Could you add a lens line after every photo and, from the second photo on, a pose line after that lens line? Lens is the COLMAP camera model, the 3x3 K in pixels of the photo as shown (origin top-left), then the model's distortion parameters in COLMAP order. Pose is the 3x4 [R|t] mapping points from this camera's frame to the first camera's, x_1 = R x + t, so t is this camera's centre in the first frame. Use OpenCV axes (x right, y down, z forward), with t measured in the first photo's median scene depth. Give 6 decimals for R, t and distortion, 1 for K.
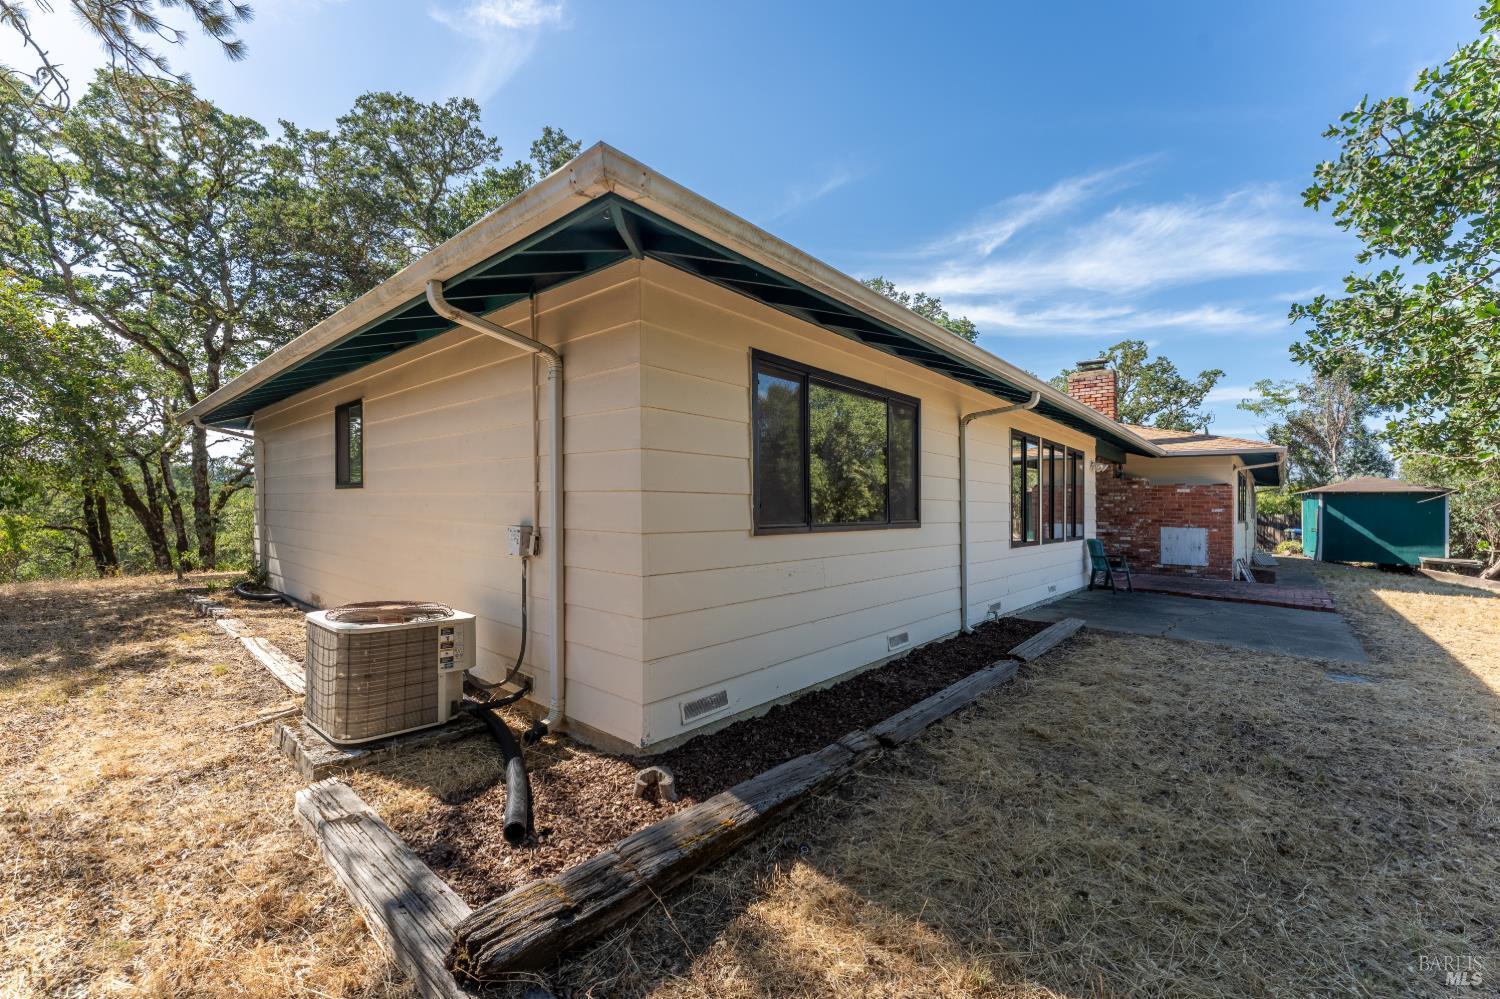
lens RADIAL K [[608.0, 0, 700.9], [0, 608.0, 497.9], [0, 0, 1]] dist [0.000138, -0.000248]
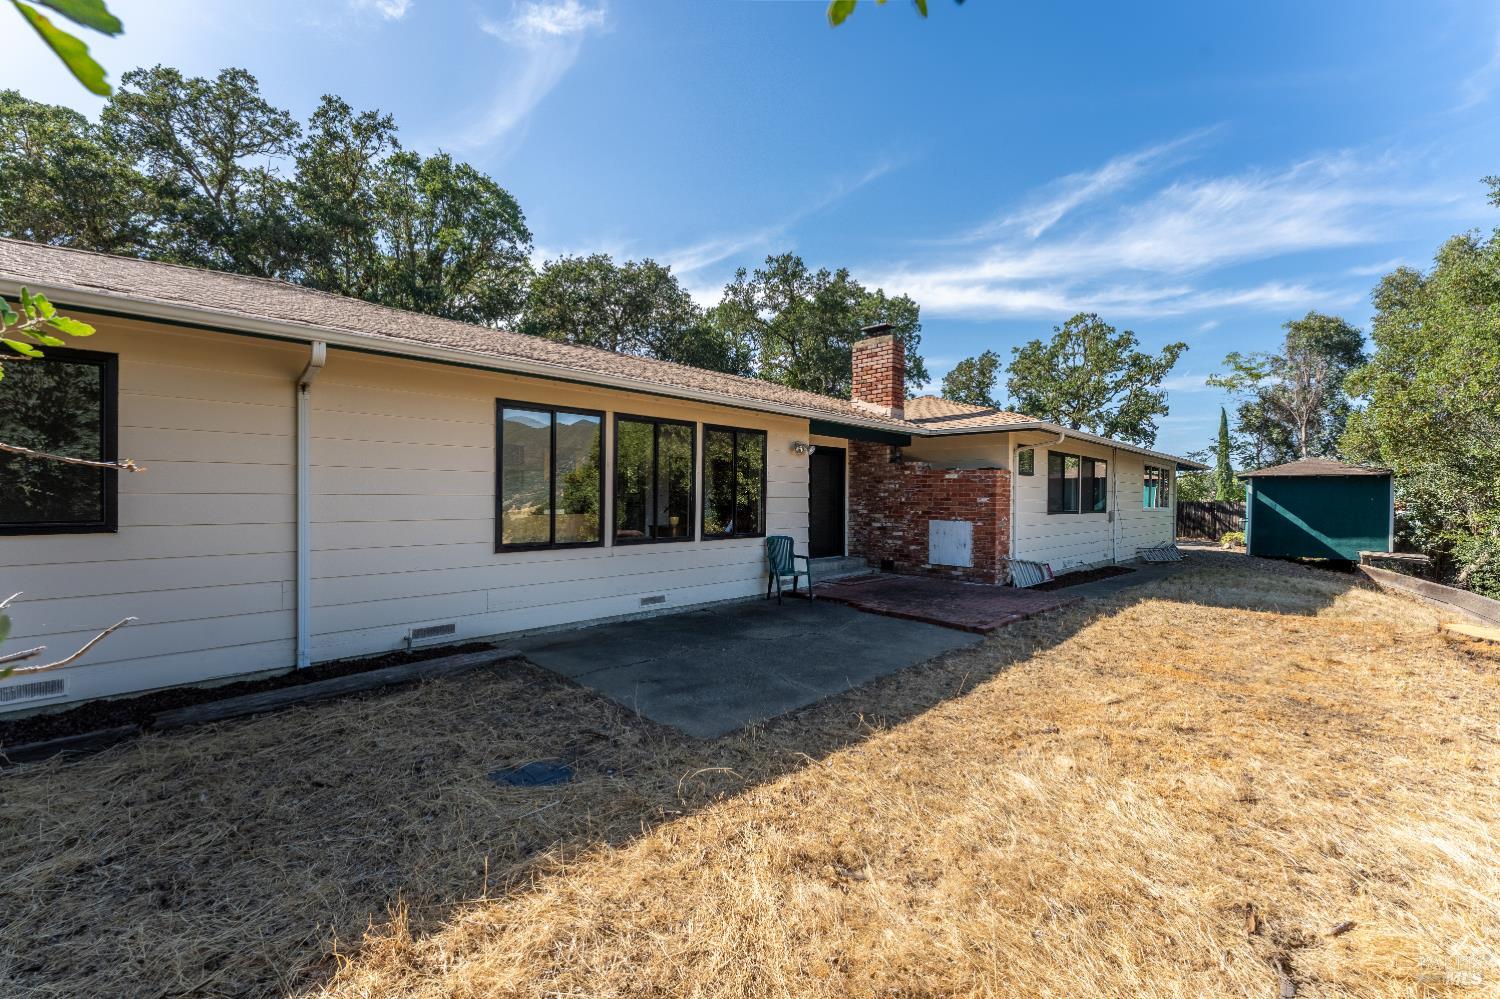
lens RADIAL K [[597.9, 0, 702.8], [0, 597.9, 497.2], [0, 0, 1]] dist [-0.003208, 0.000126]
pose [[0.997552, -0.008592, -0.069393, 0.314587], [0.009490, 0.999875, 0.012626, 0.001746], [0.069276, -0.013254, 0.997510, 0.096823]]
